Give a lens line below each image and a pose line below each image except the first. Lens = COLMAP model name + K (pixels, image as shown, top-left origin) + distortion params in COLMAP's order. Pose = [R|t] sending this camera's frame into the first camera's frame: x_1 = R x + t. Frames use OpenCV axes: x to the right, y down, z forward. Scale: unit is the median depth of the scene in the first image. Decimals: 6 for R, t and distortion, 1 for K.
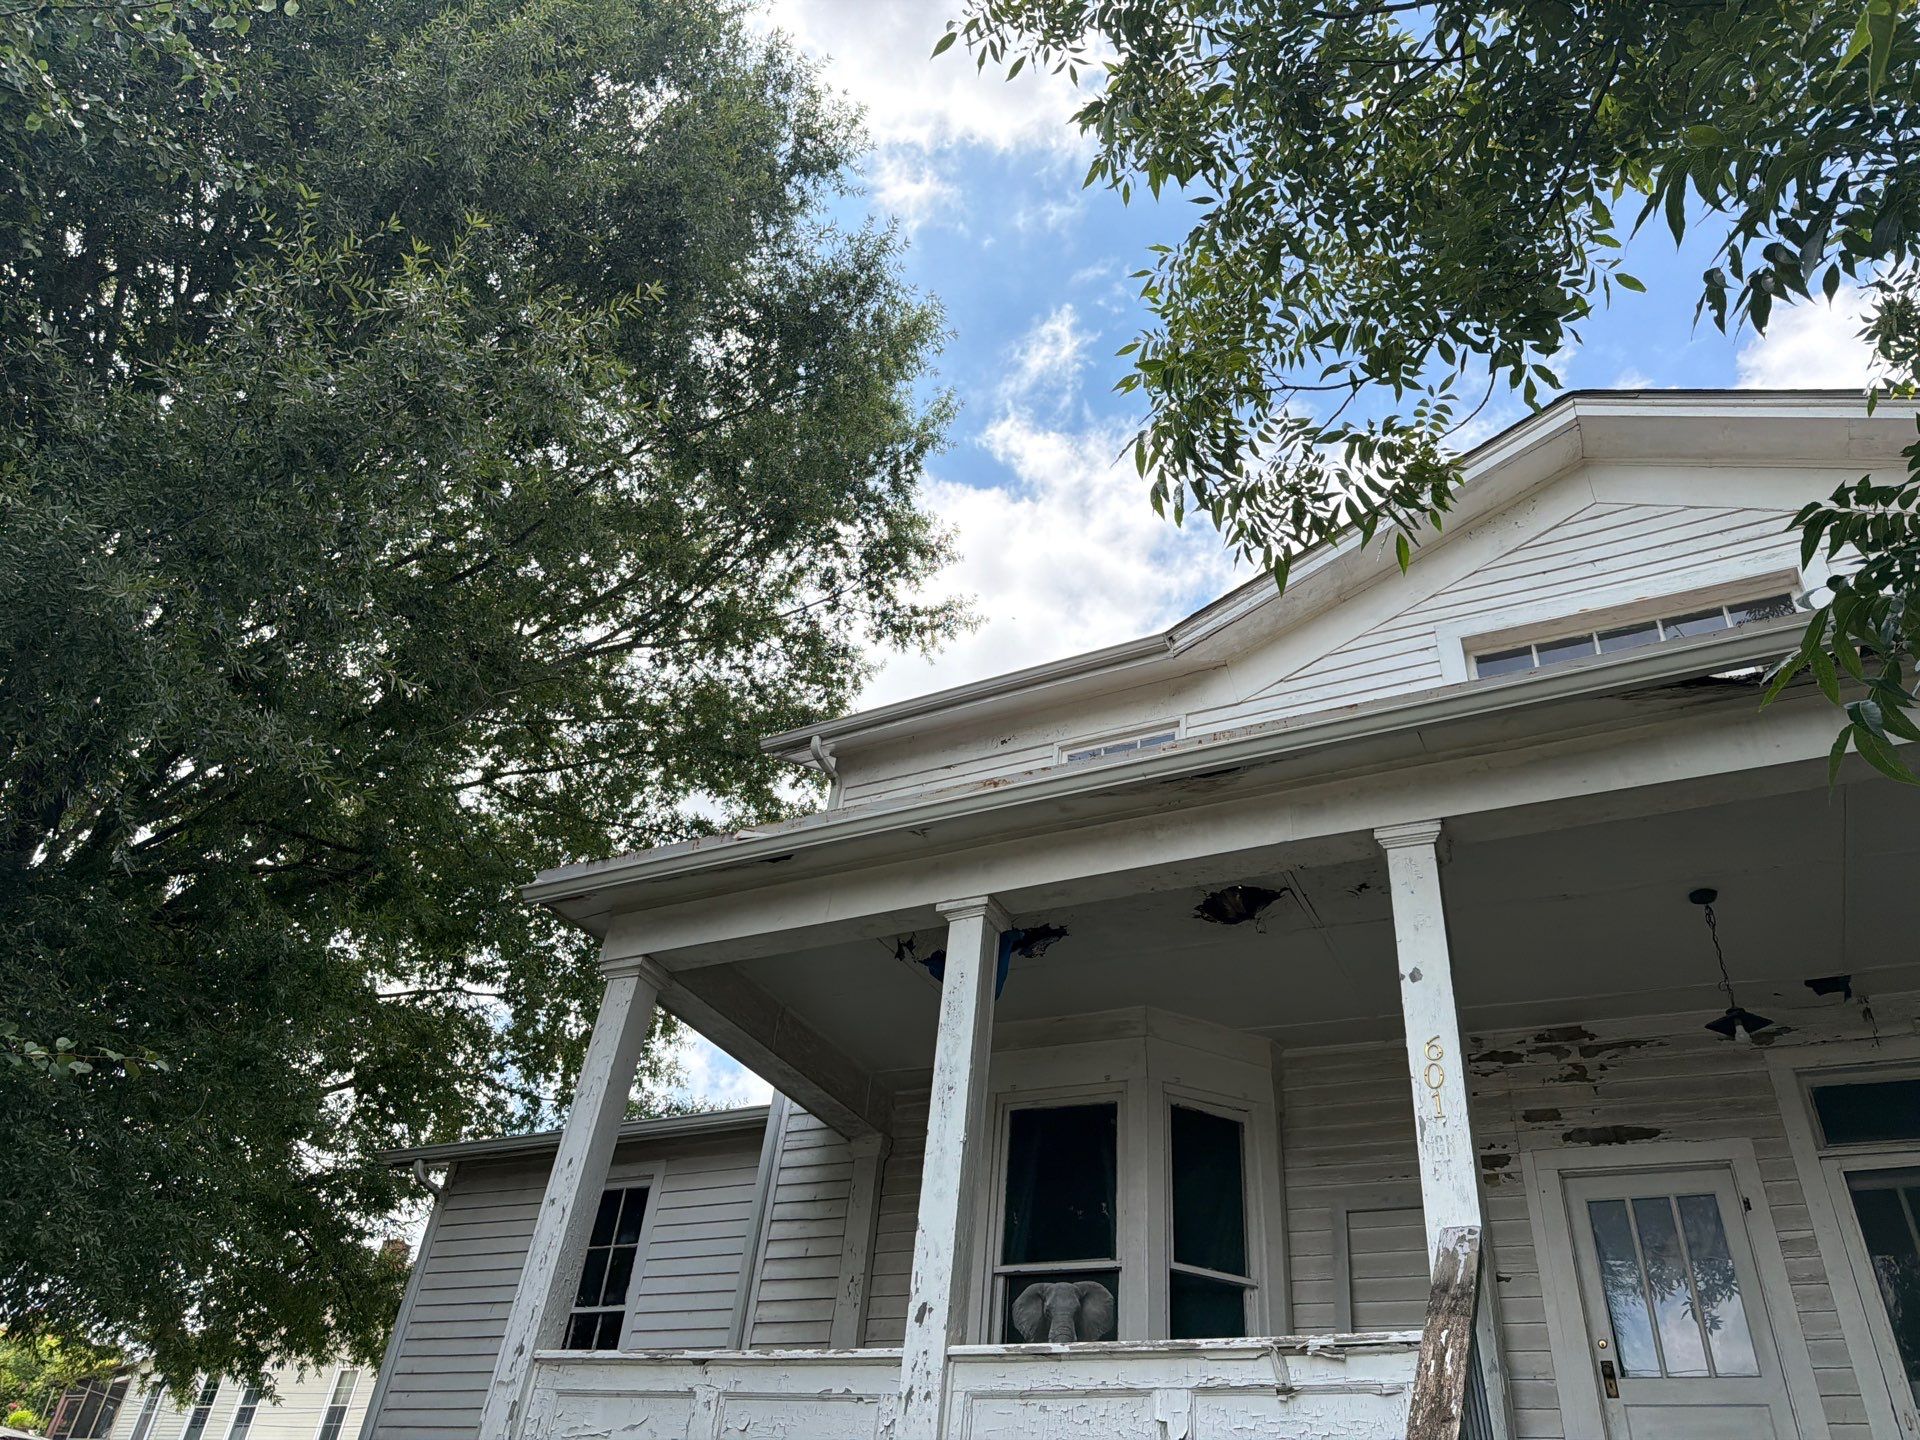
lens RADIAL K [[1365.6, 0, 959.6], [0, 1365.6, 719.3], [0, 0, 1]] dist [0.013971, -0.006856]
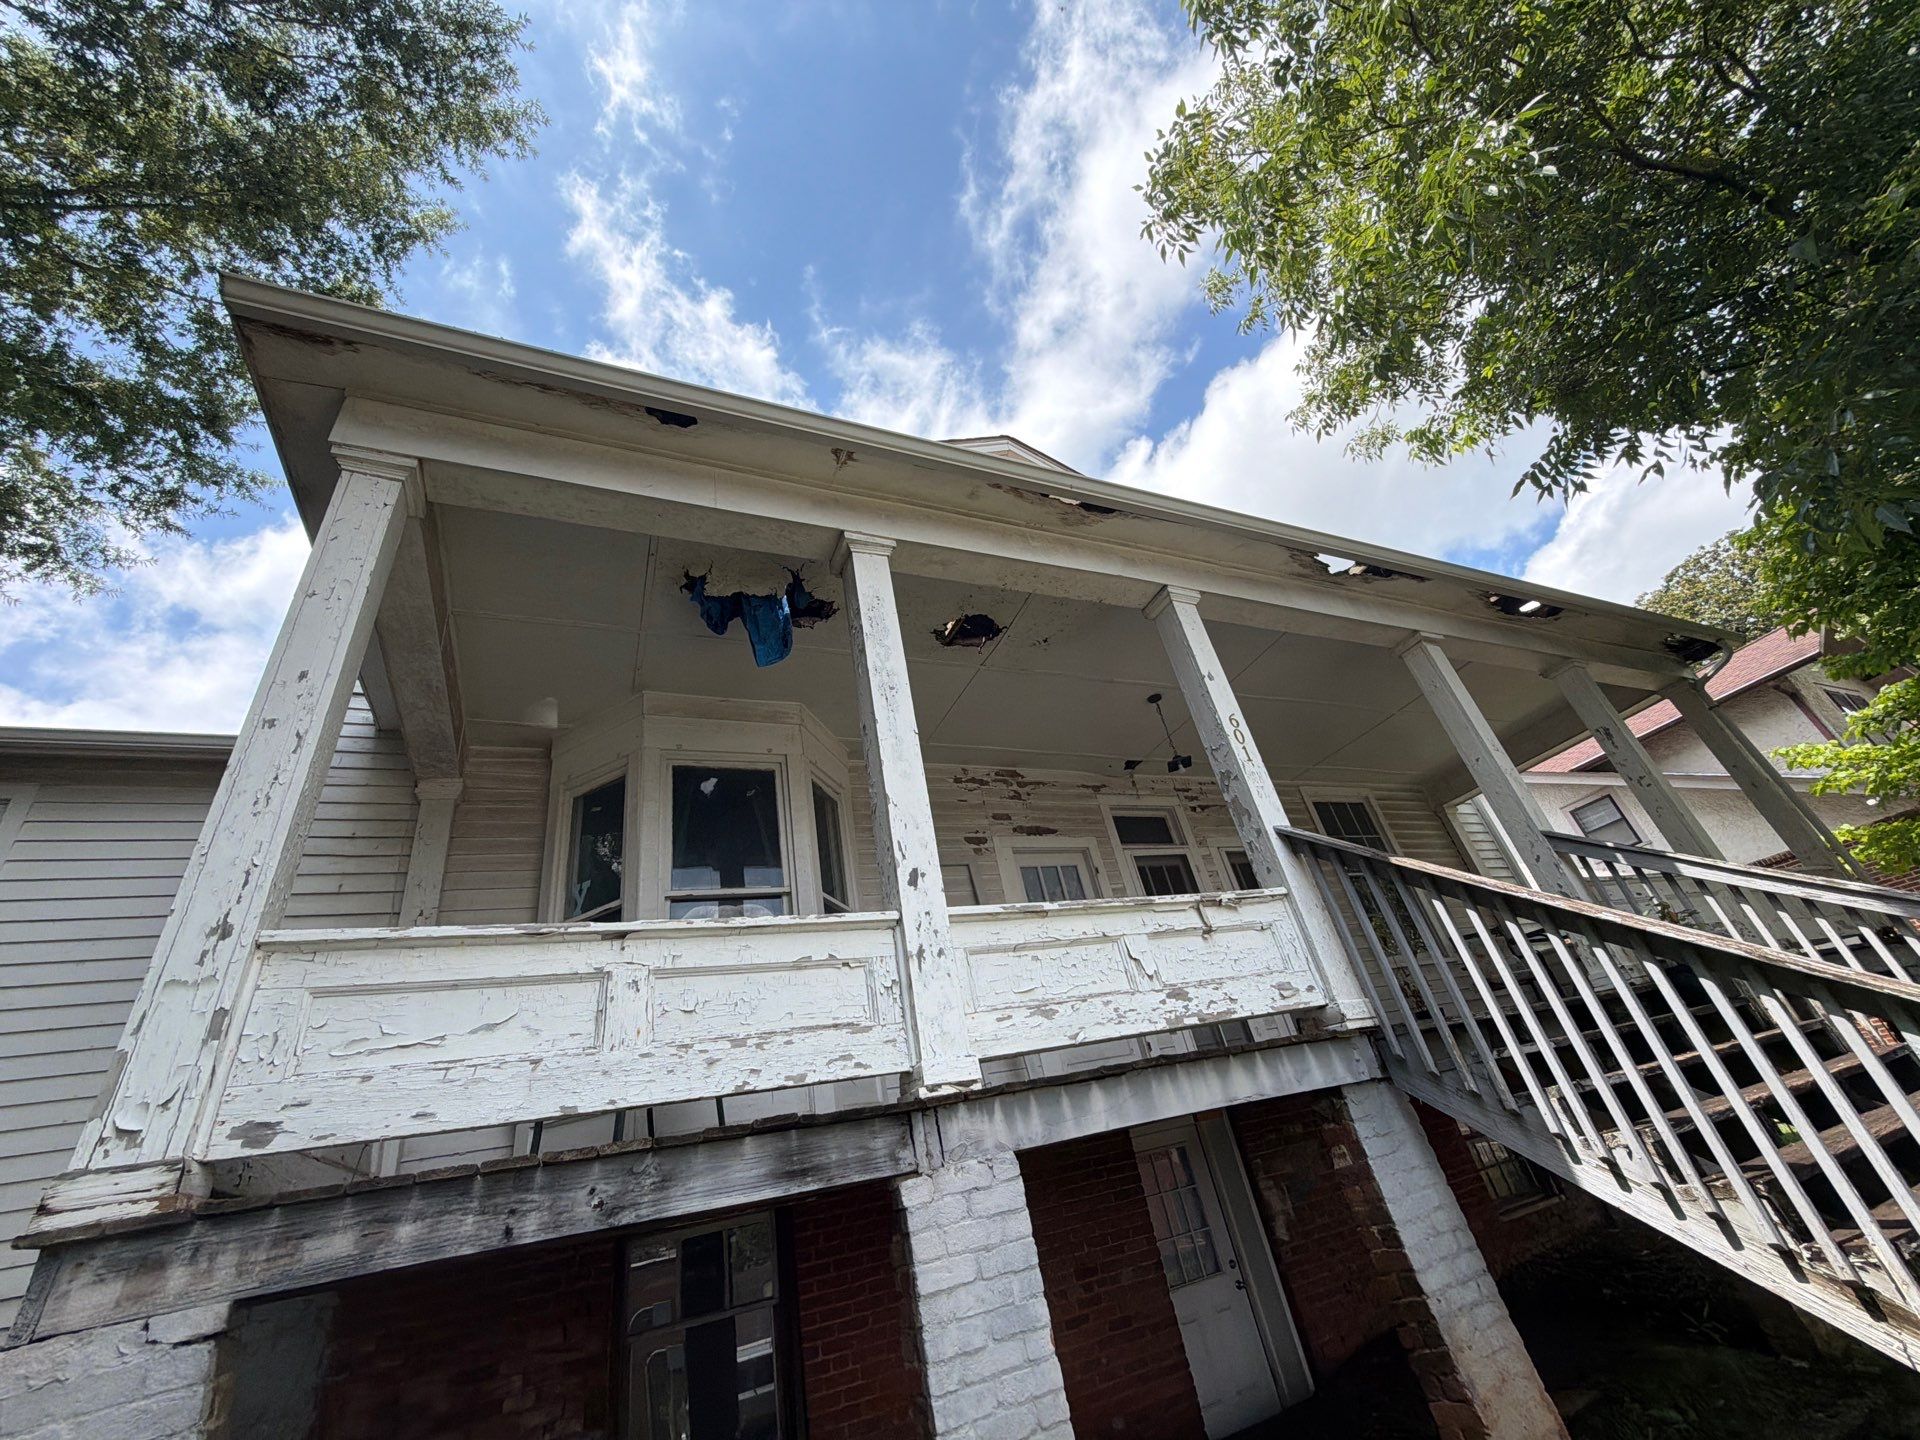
lens RADIAL K [[753.1, 0, 960.1], [0, 753.1, 719.8], [0, 0, 1]] dist [0.003037, 0.000040]
pose [[0.629238, 0.220025, 0.745419, -0.419467], [-0.255966, 0.964252, -0.068547, 0.337920], [-0.733854, -0.147670, 0.663063, 0.605032]]
